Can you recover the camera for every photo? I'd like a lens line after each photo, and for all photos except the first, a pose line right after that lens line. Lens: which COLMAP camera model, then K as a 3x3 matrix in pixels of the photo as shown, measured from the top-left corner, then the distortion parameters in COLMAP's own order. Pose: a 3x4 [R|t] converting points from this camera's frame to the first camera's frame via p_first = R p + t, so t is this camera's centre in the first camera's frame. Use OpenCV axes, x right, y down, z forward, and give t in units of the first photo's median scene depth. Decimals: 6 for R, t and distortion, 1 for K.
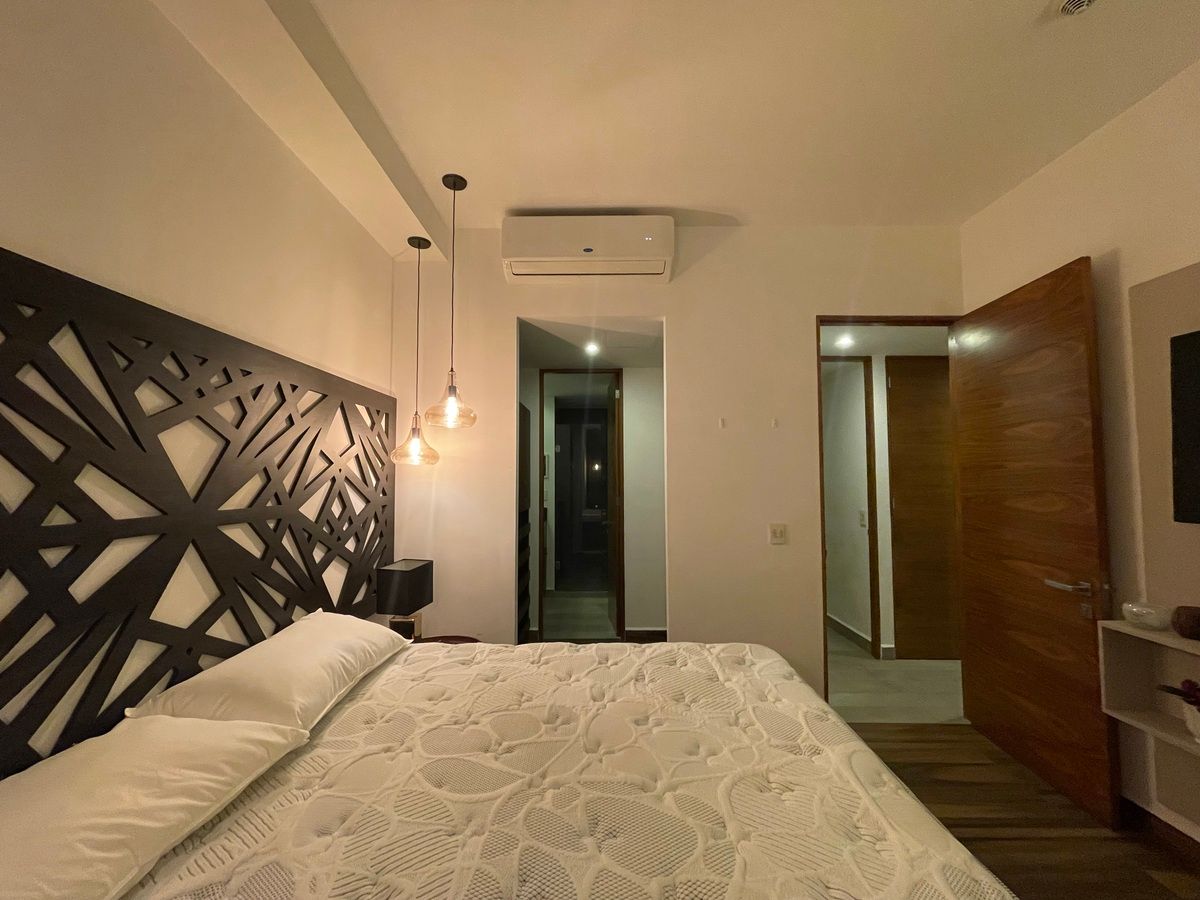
lens RADIAL K [[485.9, 0, 600.3], [0, 485.9, 451.4], [0, 0, 1]] dist [0.000496, 0.000887]
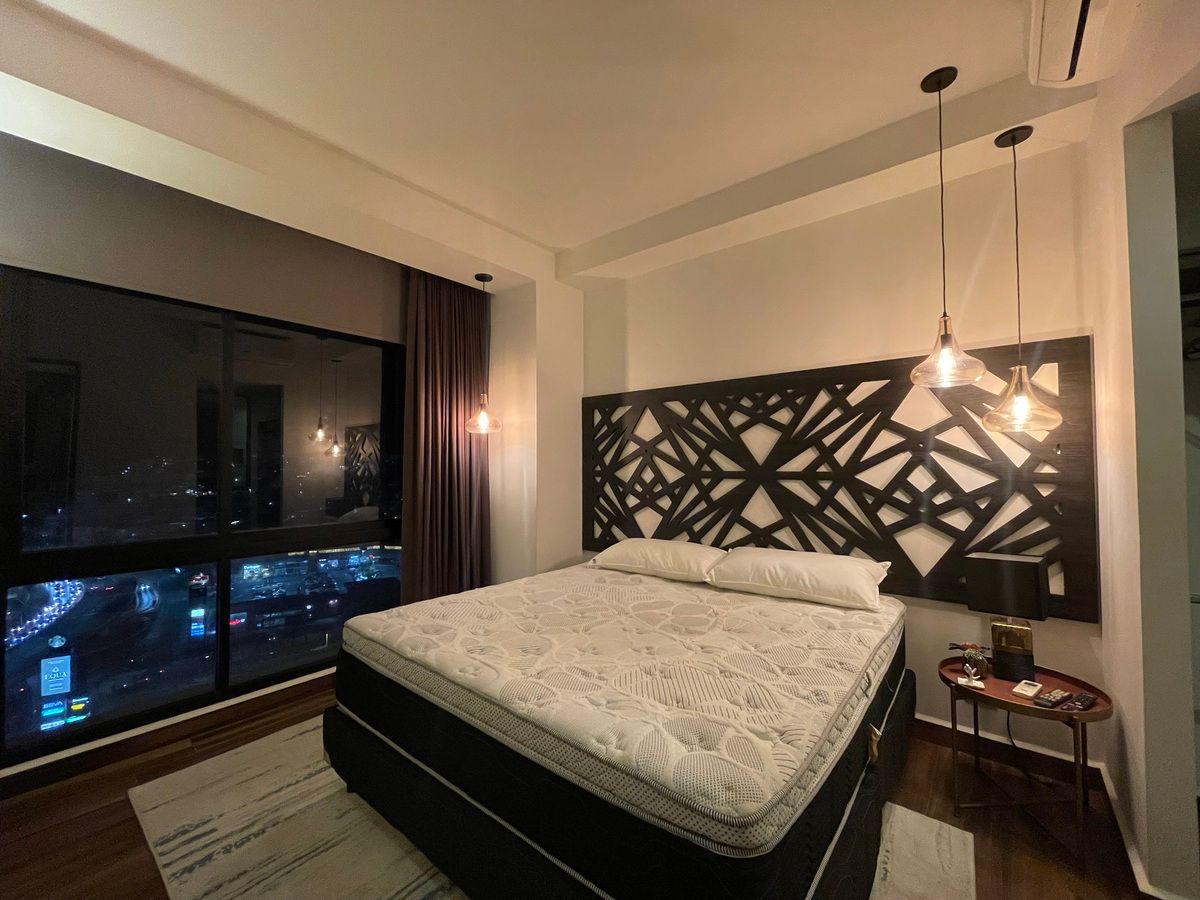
lens RADIAL K [[485.9, 0, 593.5], [0, 485.9, 451.1], [0, 0, 1]] dist [0.000496, 0.000887]
pose [[-0.638834, -0.014153, -0.769214, 1.095436], [0.049331, 0.997020, -0.059314, 0.123612], [0.767761, -0.075838, -0.636232, 1.676604]]
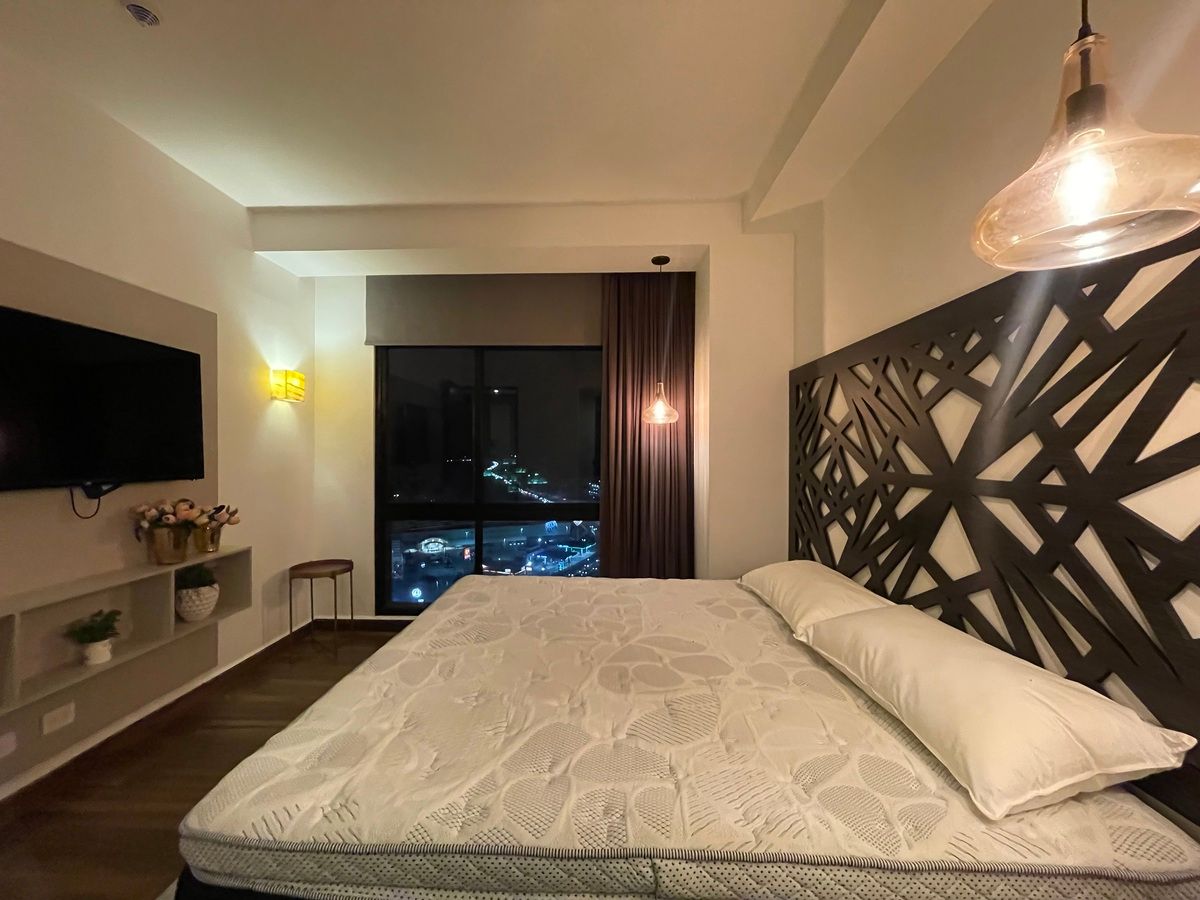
lens RADIAL K [[485.9, 0, 593.2], [0, 485.9, 451.6], [0, 0, 1]] dist [0.000496, 0.000887]
pose [[-0.999316, 0.002396, 0.036895, -0.070818], [0.000485, 0.998662, -0.051711, 0.120930], [-0.036970, -0.051658, -0.997980, 2.026047]]
